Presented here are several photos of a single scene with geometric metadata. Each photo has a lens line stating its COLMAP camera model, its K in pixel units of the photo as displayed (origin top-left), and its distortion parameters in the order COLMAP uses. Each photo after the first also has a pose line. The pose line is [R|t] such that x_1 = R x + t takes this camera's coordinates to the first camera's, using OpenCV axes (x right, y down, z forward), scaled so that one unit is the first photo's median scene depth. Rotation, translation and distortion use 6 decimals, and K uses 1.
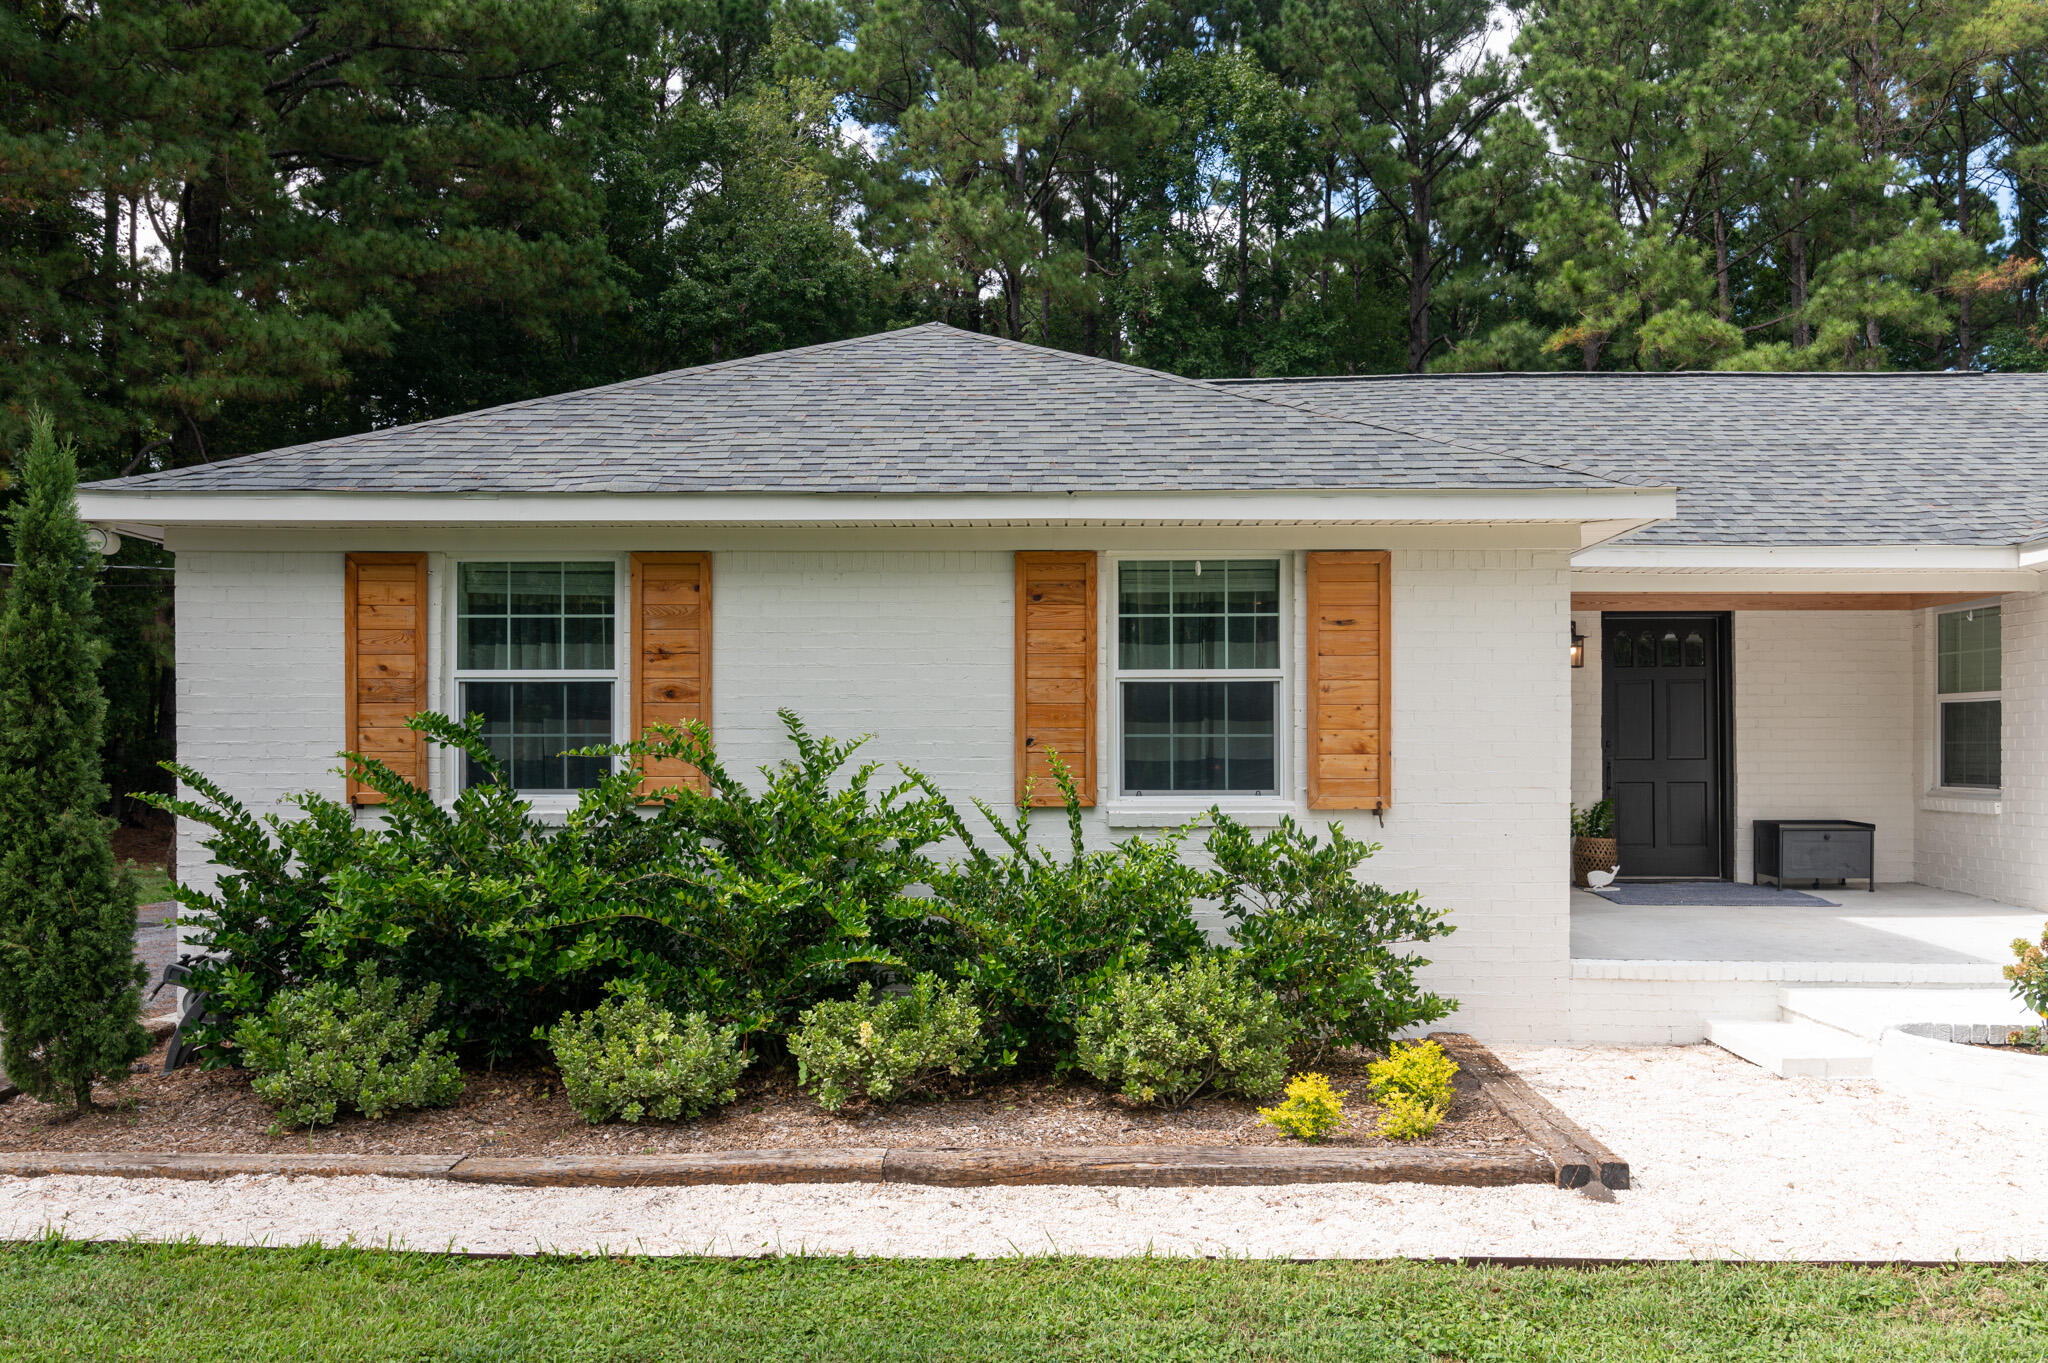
lens RADIAL K [[1629.2, 0, 1025.1], [0, 1629.2, 757.0], [0, 0, 1]] dist [-0.004098, -0.000887]
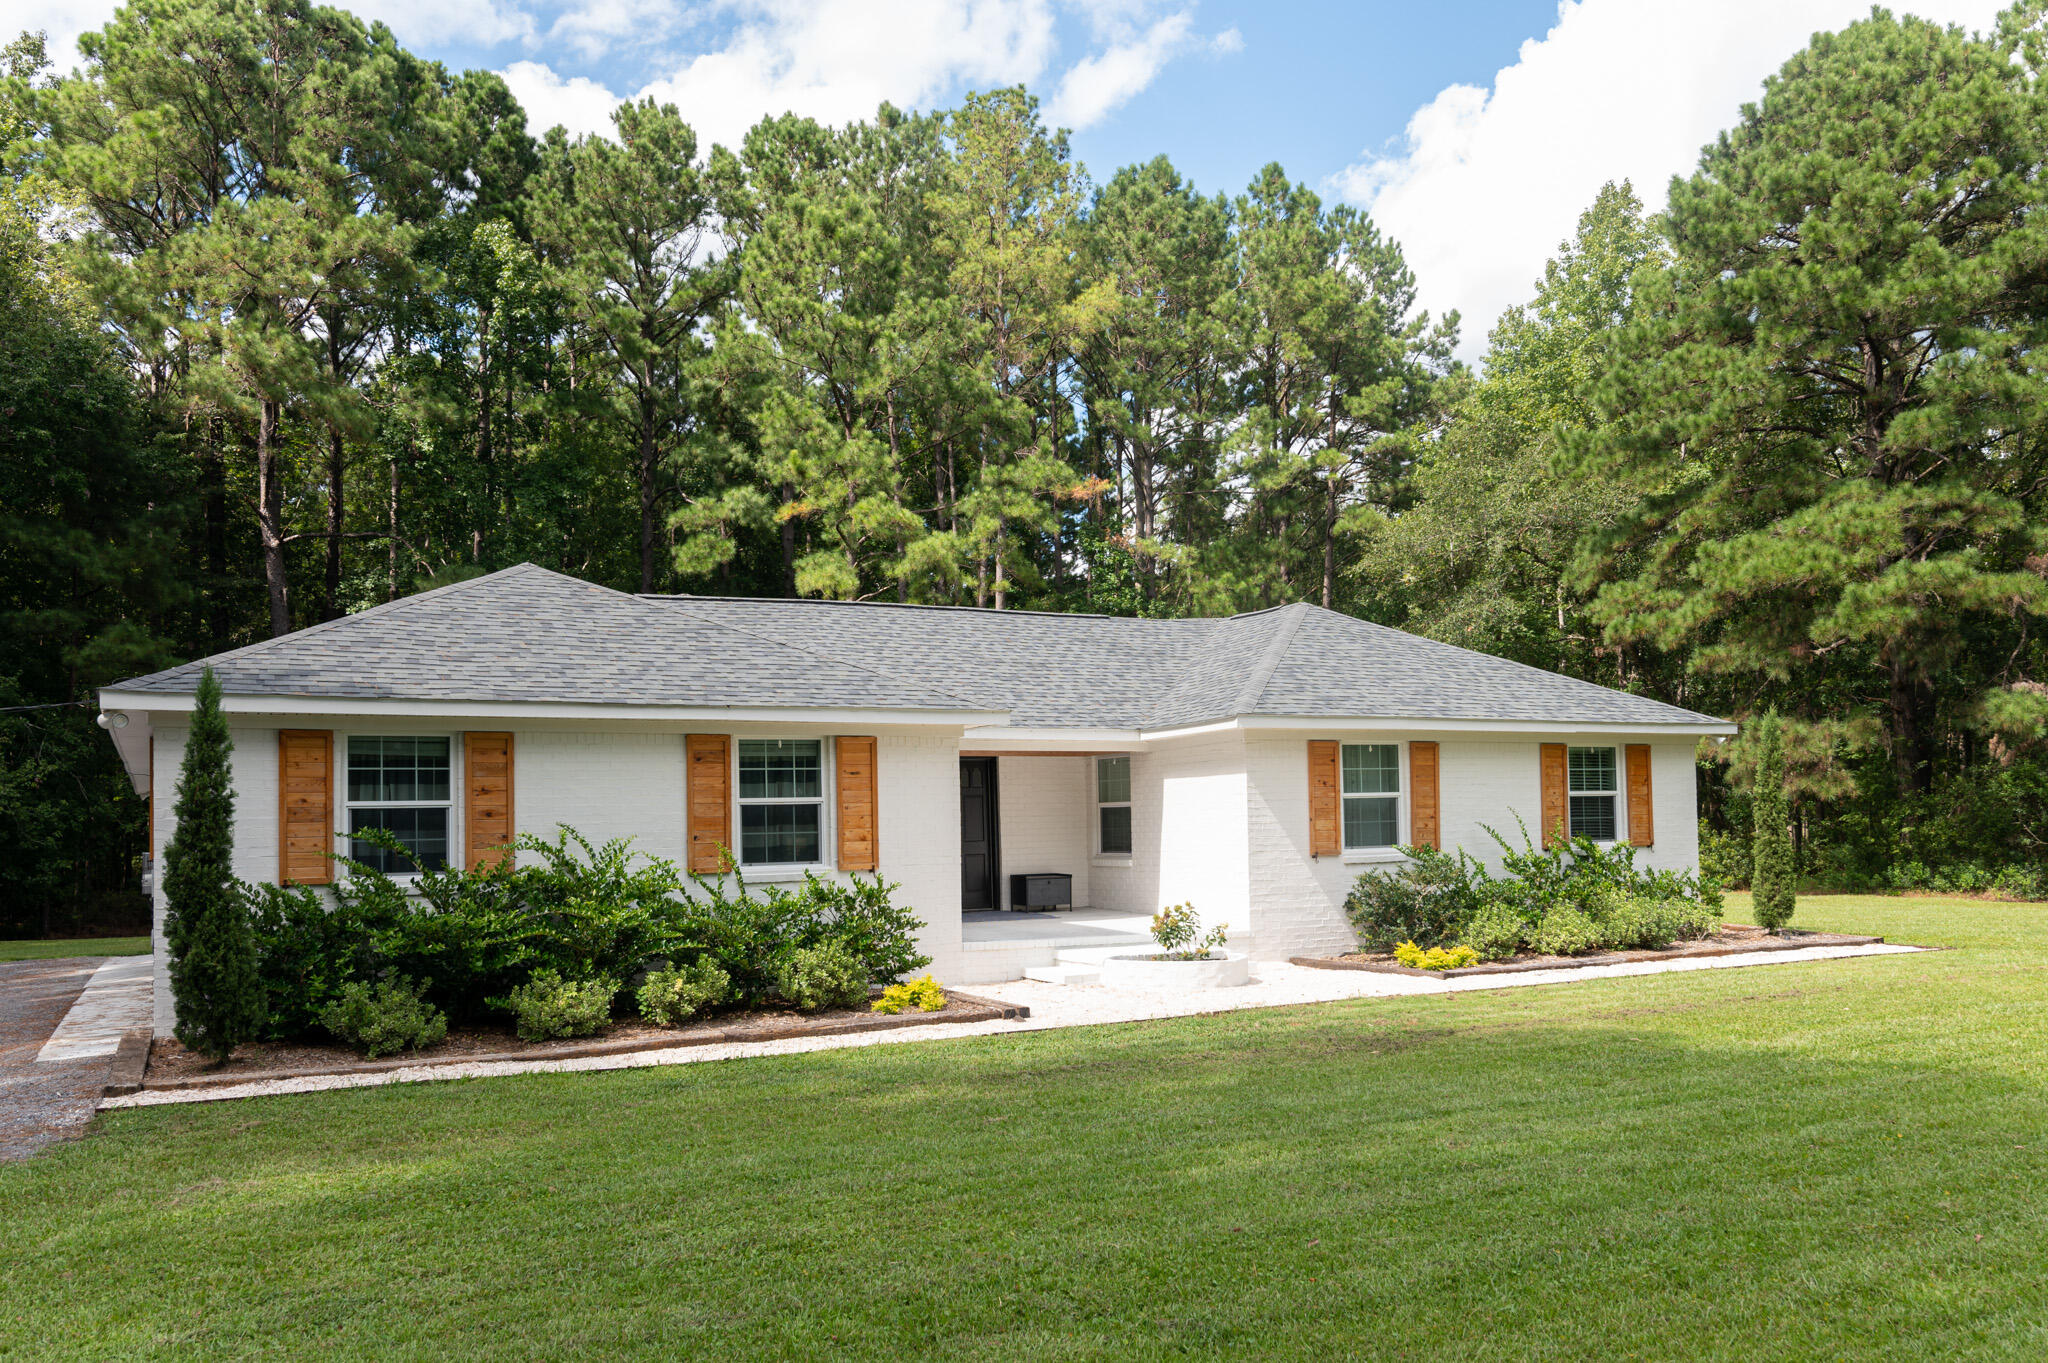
lens RADIAL K [[1593.3, 0, 1022.8], [0, 1593.3, 814.3], [0, 0, 1]] dist [-0.004373, 0.009202]
pose [[0.873551, -0.012968, 0.486560, -0.484166], [0.023243, 0.999616, -0.015087, -0.000505], [-0.486178, 0.024488, 0.873517, -0.658093]]
